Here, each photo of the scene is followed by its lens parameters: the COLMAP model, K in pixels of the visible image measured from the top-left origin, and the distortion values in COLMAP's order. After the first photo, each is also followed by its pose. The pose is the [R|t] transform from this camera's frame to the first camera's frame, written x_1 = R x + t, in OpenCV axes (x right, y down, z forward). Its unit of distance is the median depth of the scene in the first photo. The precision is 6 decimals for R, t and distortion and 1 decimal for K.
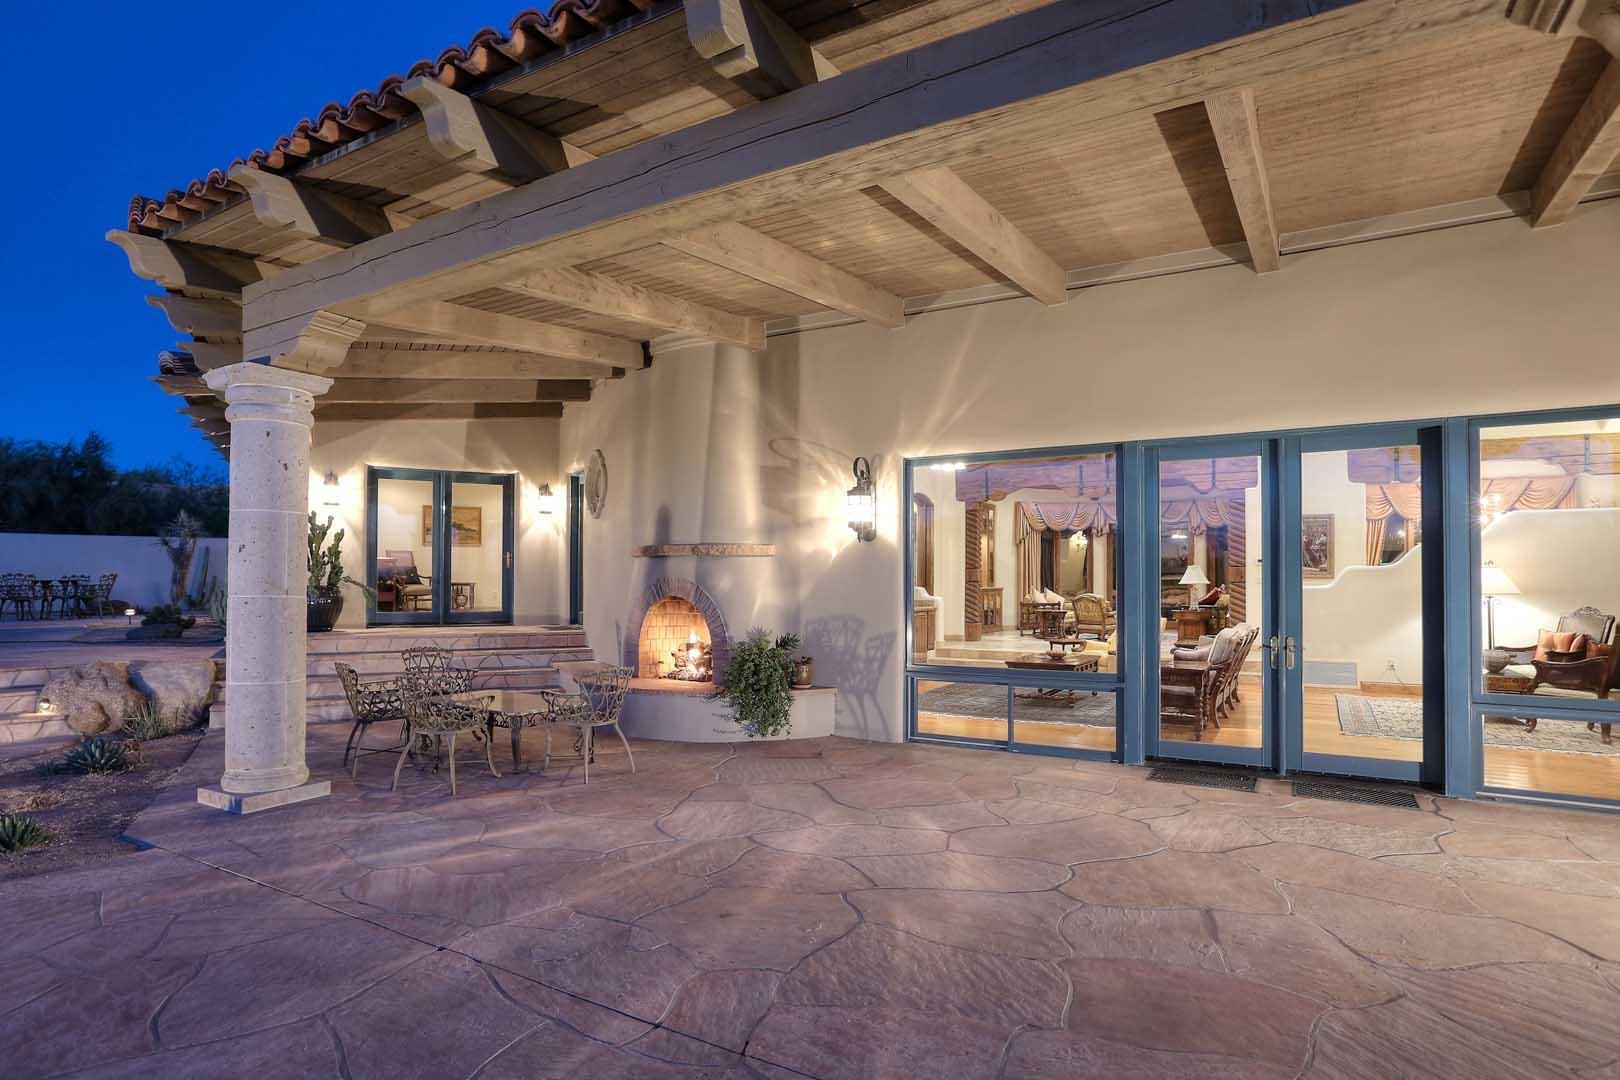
lens RADIAL K [[874.4, 0, 811.5], [0, 874.4, 574.5], [0, 0, 1]] dist [-0.004516, -0.000169]
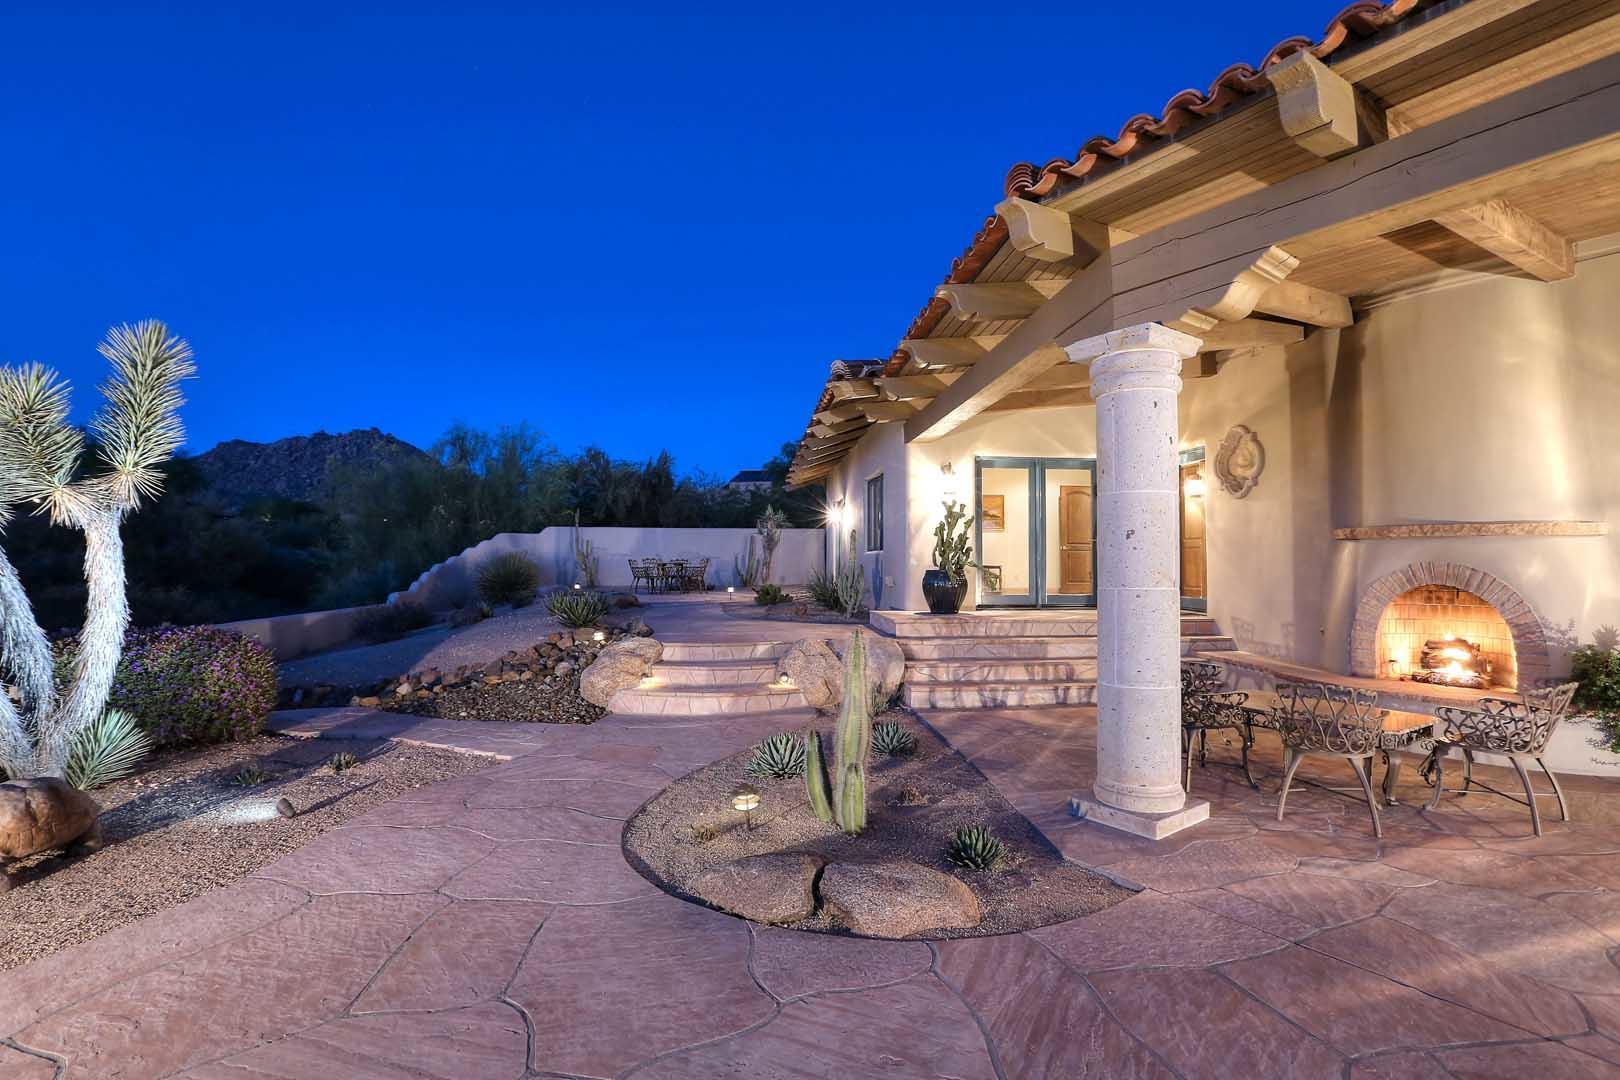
lens RADIAL K [[751.2, 0, 804.0], [0, 751.2, 536.3], [0, 0, 1]] dist [-0.063246, 0.029593]
pose [[0.915335, -0.014407, -0.402436, -0.364753], [0.004479, 0.999662, -0.025600, -0.005828], [0.402669, 0.021630, 0.915090, 0.097545]]
